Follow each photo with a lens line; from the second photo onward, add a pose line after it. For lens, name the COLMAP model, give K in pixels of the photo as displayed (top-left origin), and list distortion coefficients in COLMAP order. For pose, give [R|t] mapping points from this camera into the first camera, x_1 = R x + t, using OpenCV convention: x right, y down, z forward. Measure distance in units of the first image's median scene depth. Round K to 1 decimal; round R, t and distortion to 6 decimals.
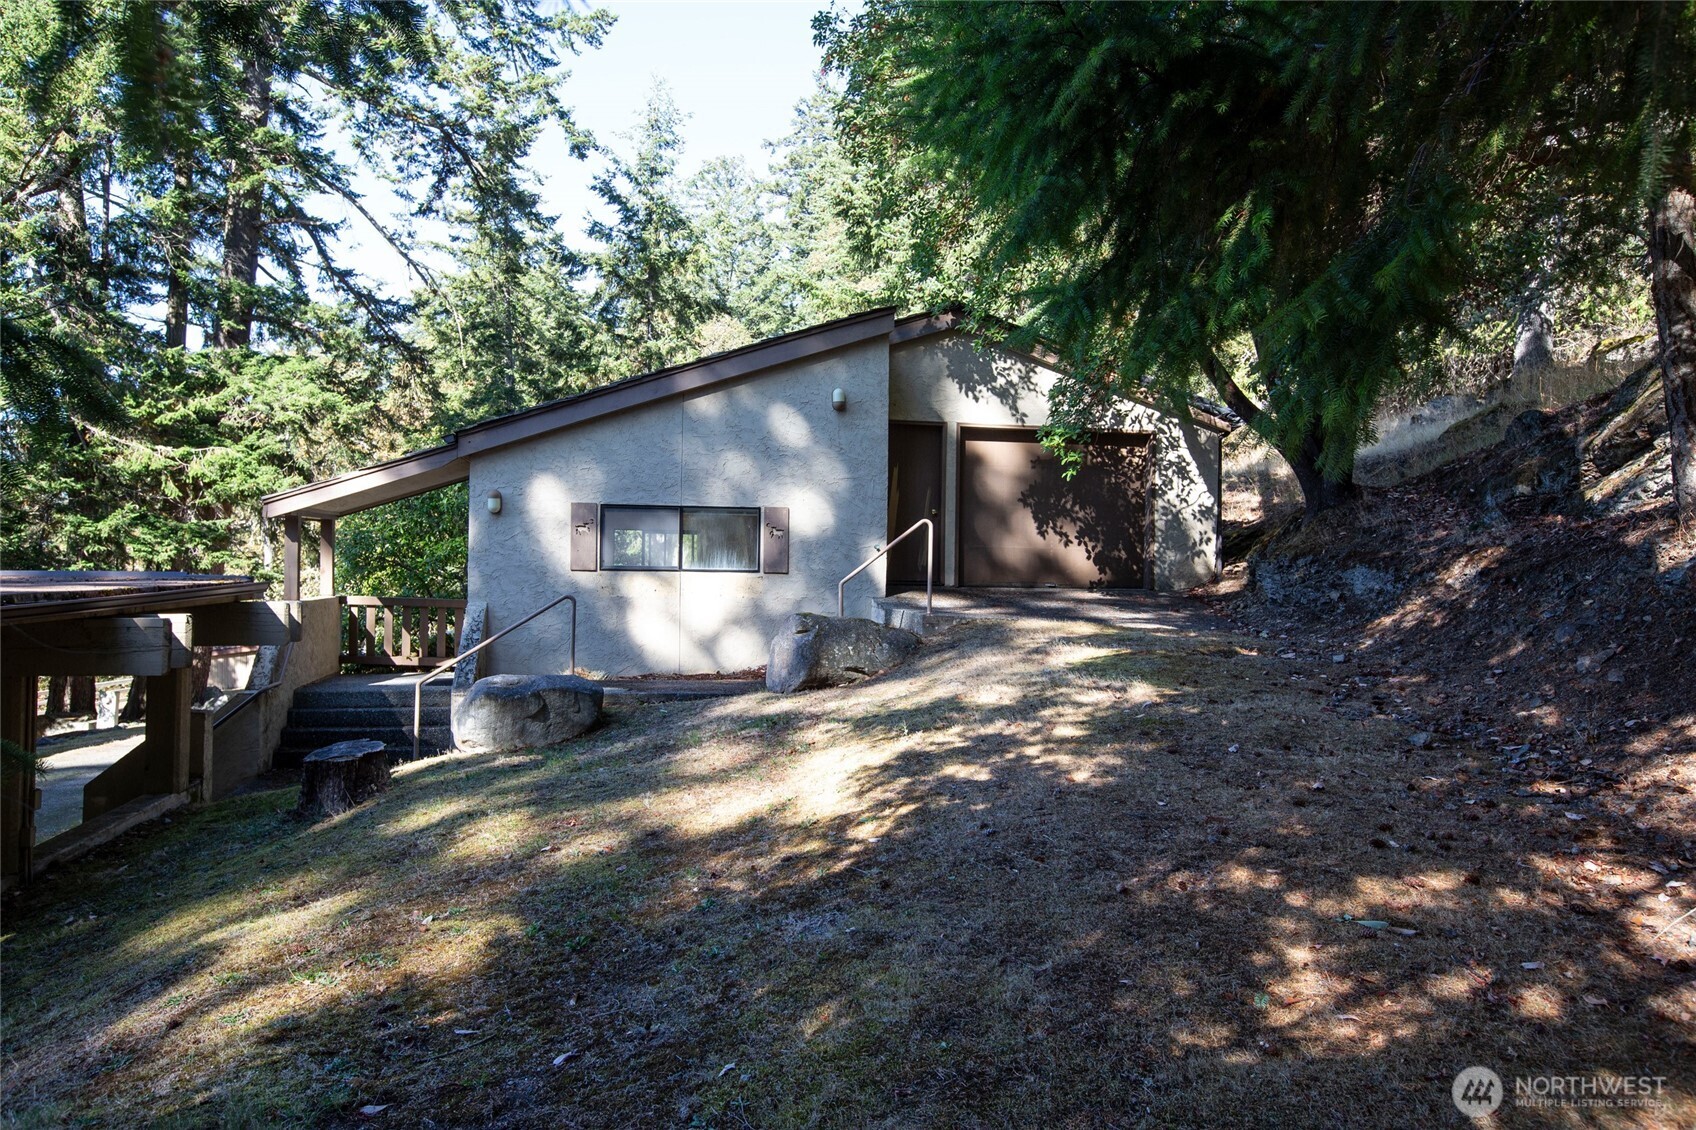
lens RADIAL K [[1223.8, 0, 848.0], [0, 1223.8, 565.0], [0, 0, 1]] dist [-0.006986, 0.000767]
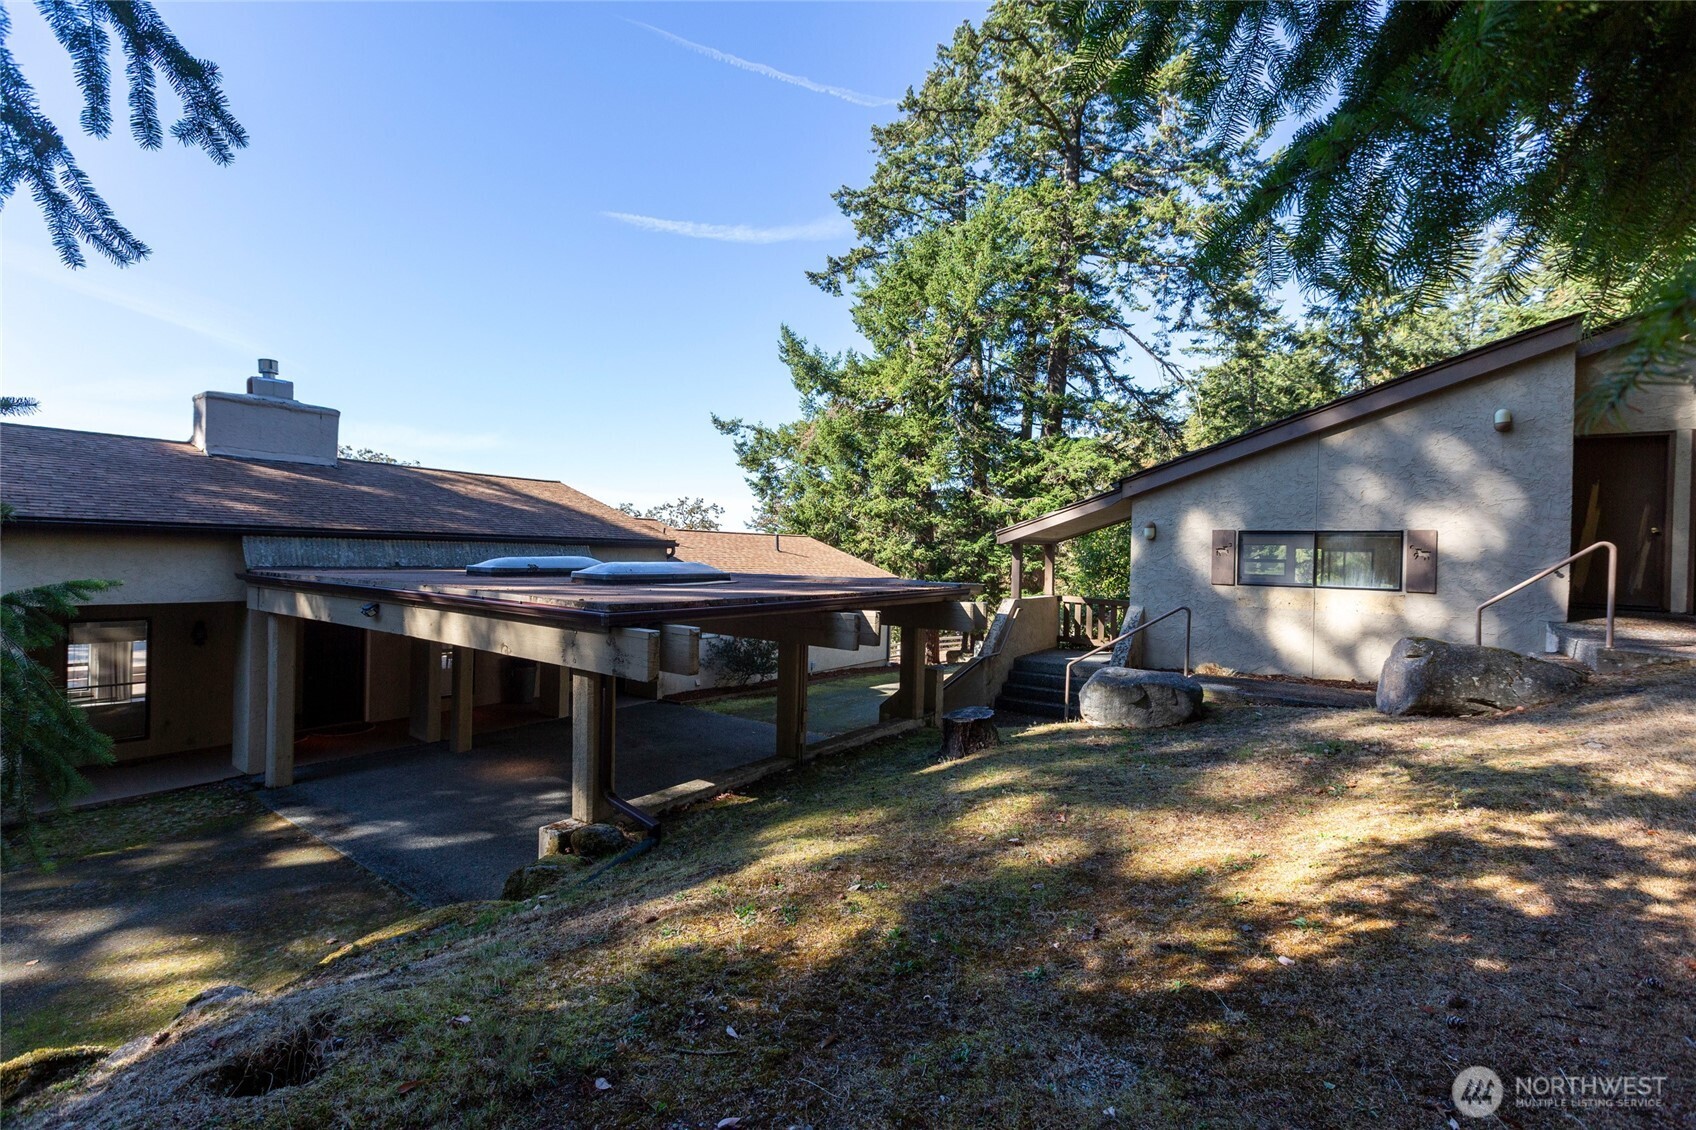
lens RADIAL K [[748.3, 0, 847.3], [0, 748.3, 560.4], [0, 0, 1]] dist [-0.002202, -0.000016]
pose [[0.674594, 0.009713, -0.738125, 0.054440], [-0.012354, 0.999922, 0.001868, -0.010596], [0.738085, 0.007859, 0.674662, 0.132185]]
